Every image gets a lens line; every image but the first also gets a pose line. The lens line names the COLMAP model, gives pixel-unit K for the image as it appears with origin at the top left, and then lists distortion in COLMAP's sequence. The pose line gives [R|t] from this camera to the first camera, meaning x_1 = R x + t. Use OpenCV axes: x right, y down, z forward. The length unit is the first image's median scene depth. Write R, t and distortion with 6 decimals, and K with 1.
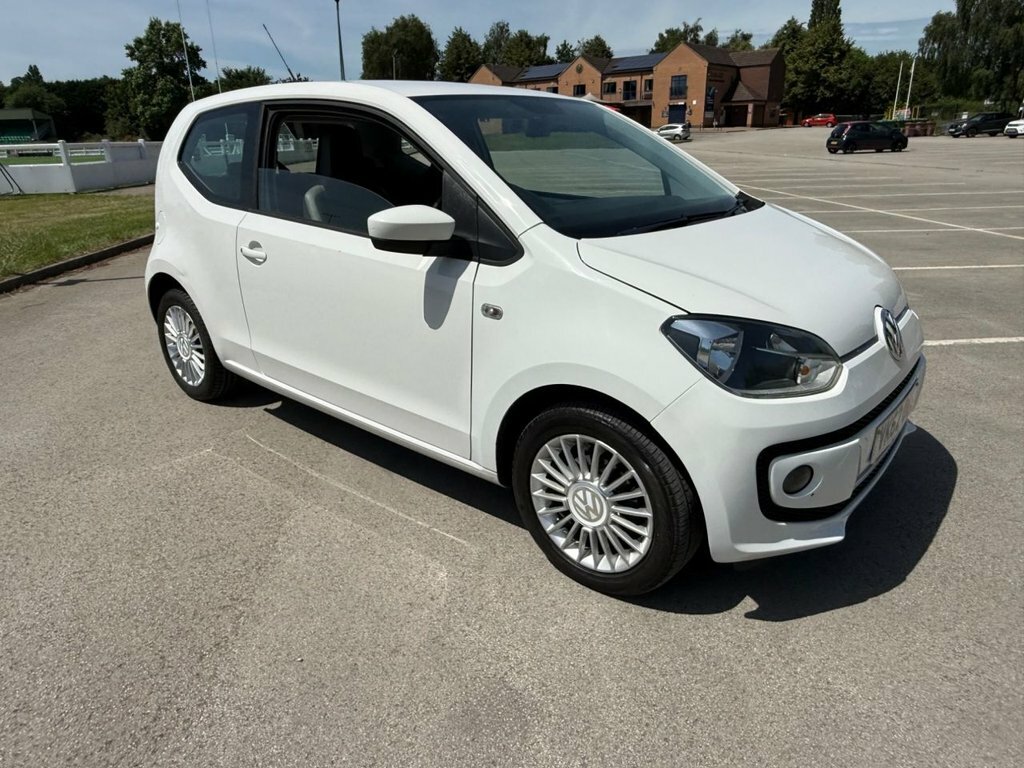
lens RADIAL K [[675.5, 0, 511.6], [0, 675.5, 387.4], [0, 0, 1]] dist [0.000597, -0.000078]
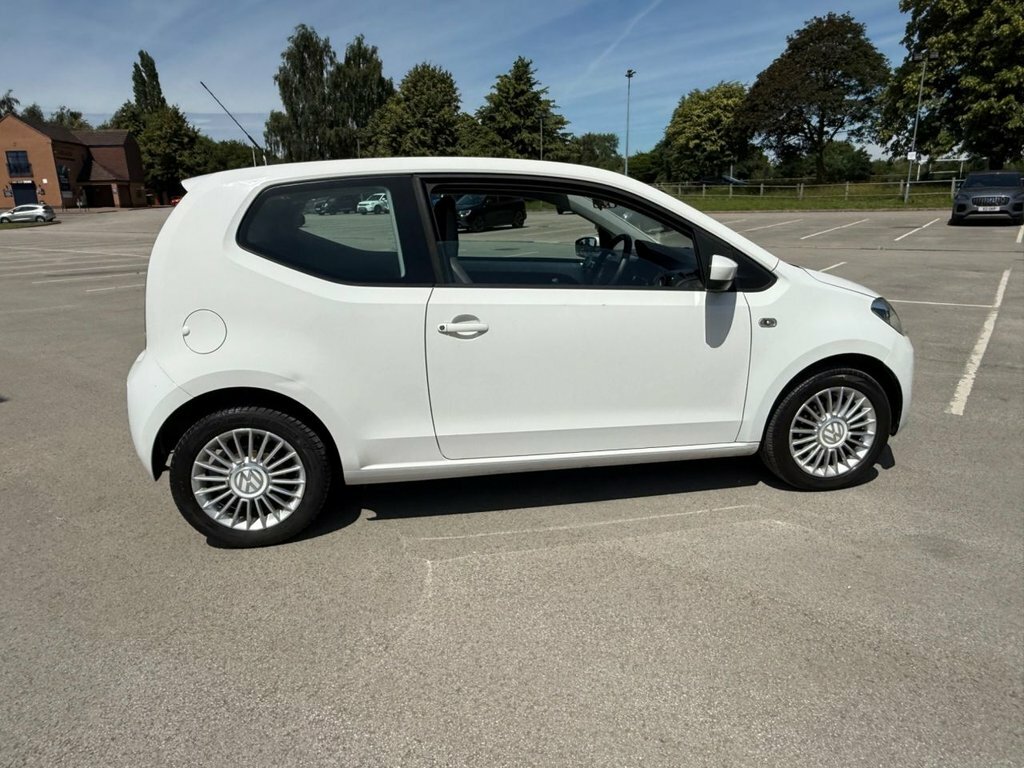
lens RADIAL K [[675.5, 0, 512.7], [0, 675.5, 383.5], [0, 0, 1]] dist [0.000597, -0.000078]
pose [[0.645182, -0.199374, 0.737557, -0.069456], [0.281072, 0.959591, 0.013524, -0.007614], [-0.710450, 0.198581, 0.675149, 0.021369]]
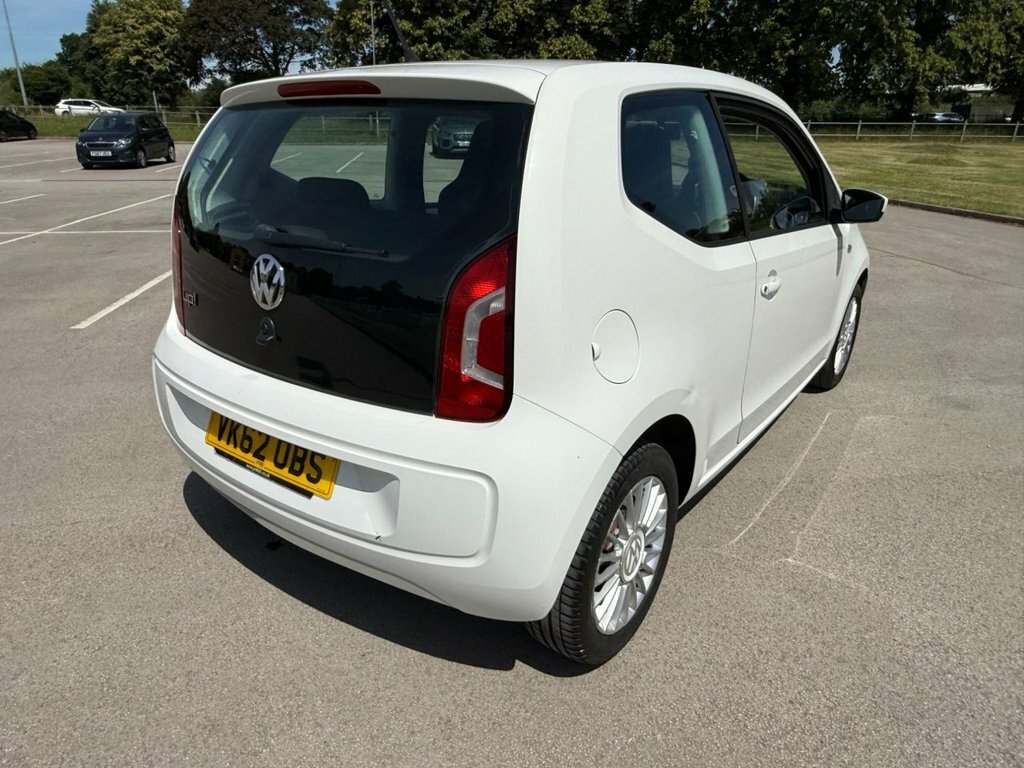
lens RADIAL K [[675.5, 0, 509.8], [0, 675.5, 392.4], [0, 0, 1]] dist [0.000597, -0.000078]
pose [[-0.067383, -0.352392, 0.933423, -0.076006], [0.345707, 0.869348, 0.353158, -0.031563], [-0.935920, 0.346487, 0.063246, 0.084681]]
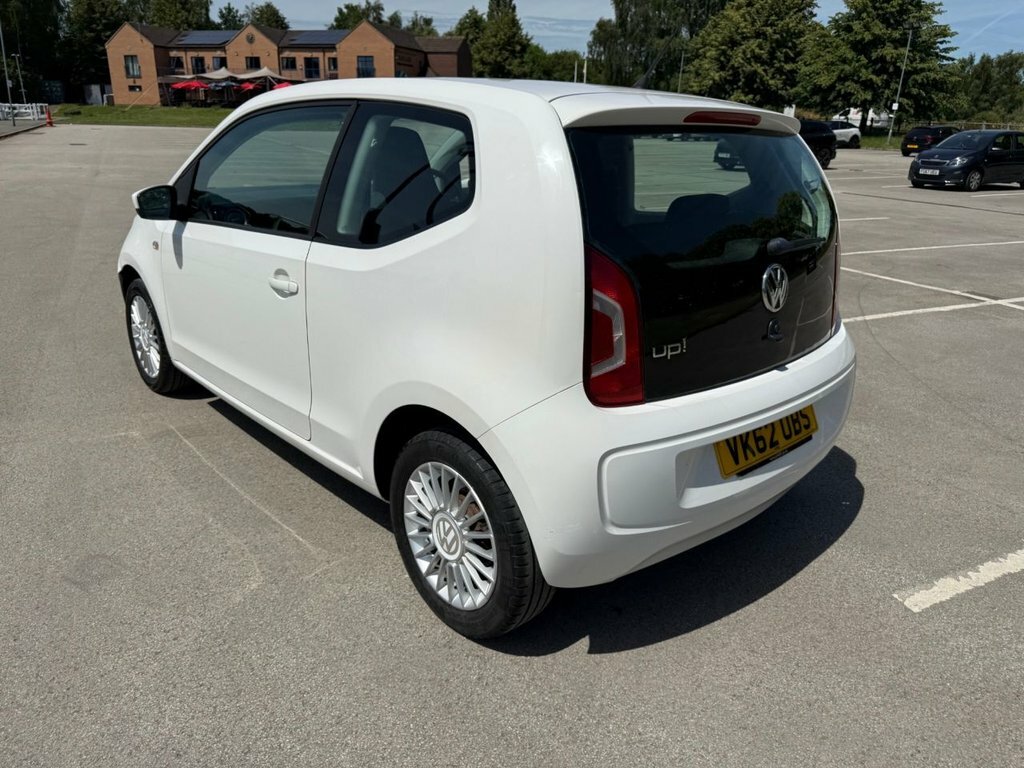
lens RADIAL K [[730.3, 0, 519.6], [0, 730.3, 391.3], [0, 0, 1]] dist [0.006569, -0.011523]
pose [[0.912728, -0.095709, 0.397198, -0.002555], [0.095743, 0.995209, 0.019796, -0.003804], [-0.397190, 0.019961, 0.917519, 0.003545]]
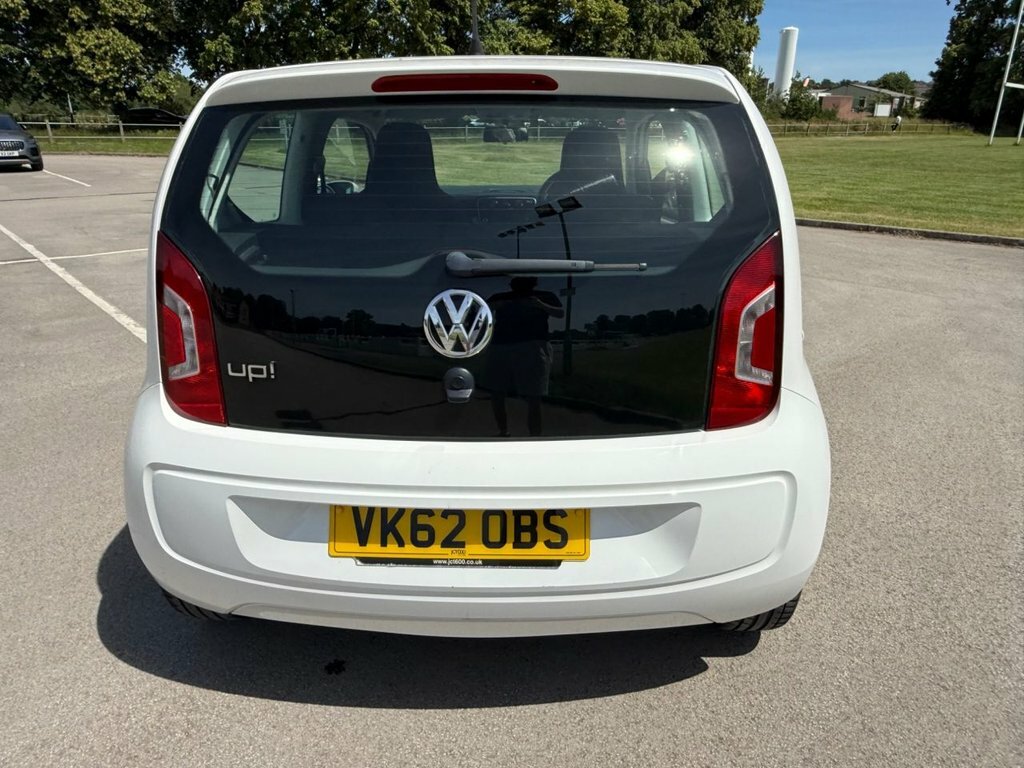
lens RADIAL K [[675.5, 0, 510.1], [0, 675.5, 386.1], [0, 0, 1]] dist [0.000597, -0.000078]
pose [[-0.618404, -0.261776, 0.740979, -0.061488], [0.288293, 0.801581, 0.523789, -0.041396], [-0.731070, 0.537532, -0.420233, 0.110914]]
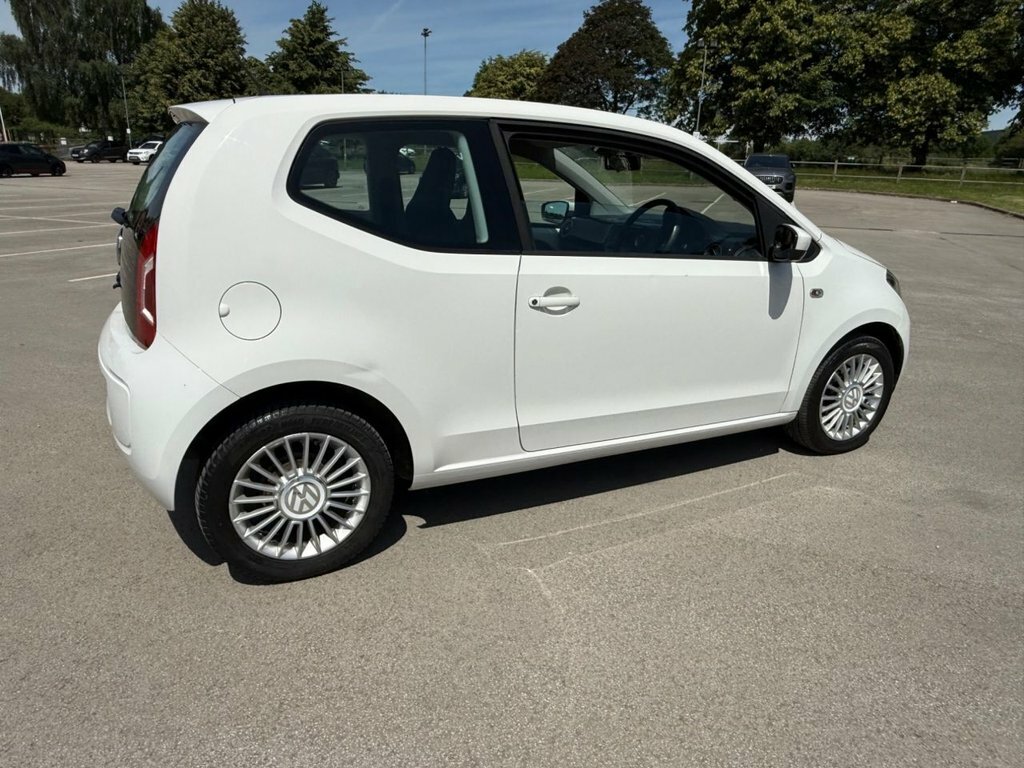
lens RADIAL K [[675.5, 0, 513.4], [0, 675.5, 382.0], [0, 0, 1]] dist [0.000597, -0.000078]
pose [[0.396037, -0.258533, 0.881088, -0.076409], [0.293613, 0.944823, 0.145259, -0.015831], [-0.870027, 0.201171, 0.450093, 0.045562]]
